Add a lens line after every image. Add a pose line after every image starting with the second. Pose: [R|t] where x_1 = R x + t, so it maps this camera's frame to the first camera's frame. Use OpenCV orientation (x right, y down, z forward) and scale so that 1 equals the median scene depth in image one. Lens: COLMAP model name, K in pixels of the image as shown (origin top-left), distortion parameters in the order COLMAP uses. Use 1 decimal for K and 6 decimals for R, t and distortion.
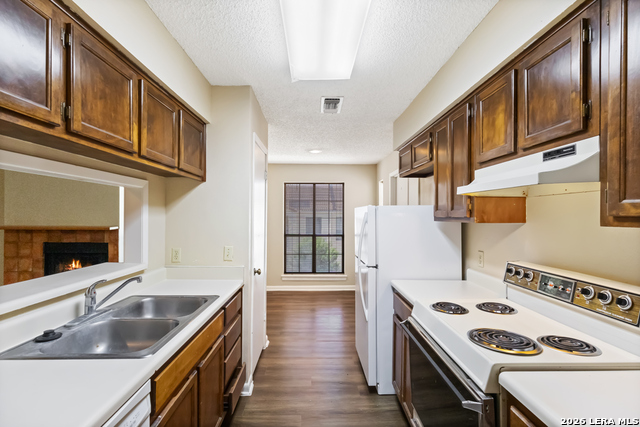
lens RADIAL K [[296.5, 0, 317.2], [0, 296.5, 214.0], [0, 0, 1]] dist [-0.001110, 0.000369]
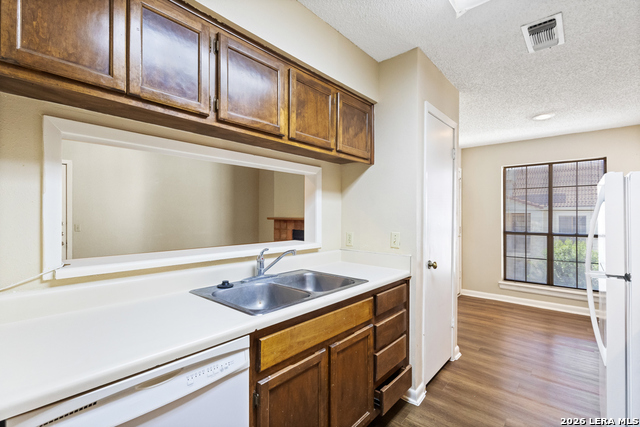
lens RADIAL K [[296.5, 0, 317.2], [0, 296.5, 214.0], [0, 0, 1]] dist [-0.001110, 0.000369]
pose [[0.739143, -0.000718, -0.673548, 0.141879], [0.000538, 1.000000, -0.000476, 0.054533], [0.673548, -0.000010, 0.739143, 0.167510]]
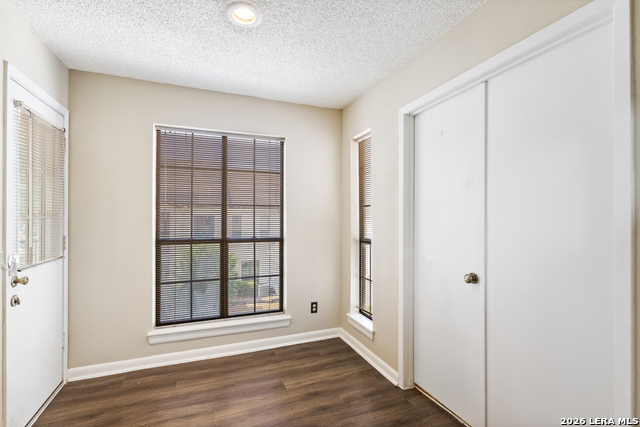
lens RADIAL K [[296.5, 0, 317.2], [0, 296.5, 214.0], [0, 0, 1]] dist [-0.001110, 0.000369]
pose [[0.935513, 0.002358, 0.353286, -0.098895], [-0.001771, 0.999996, -0.001984, 0.071752], [-0.353289, 0.001231, 0.935513, 1.206055]]
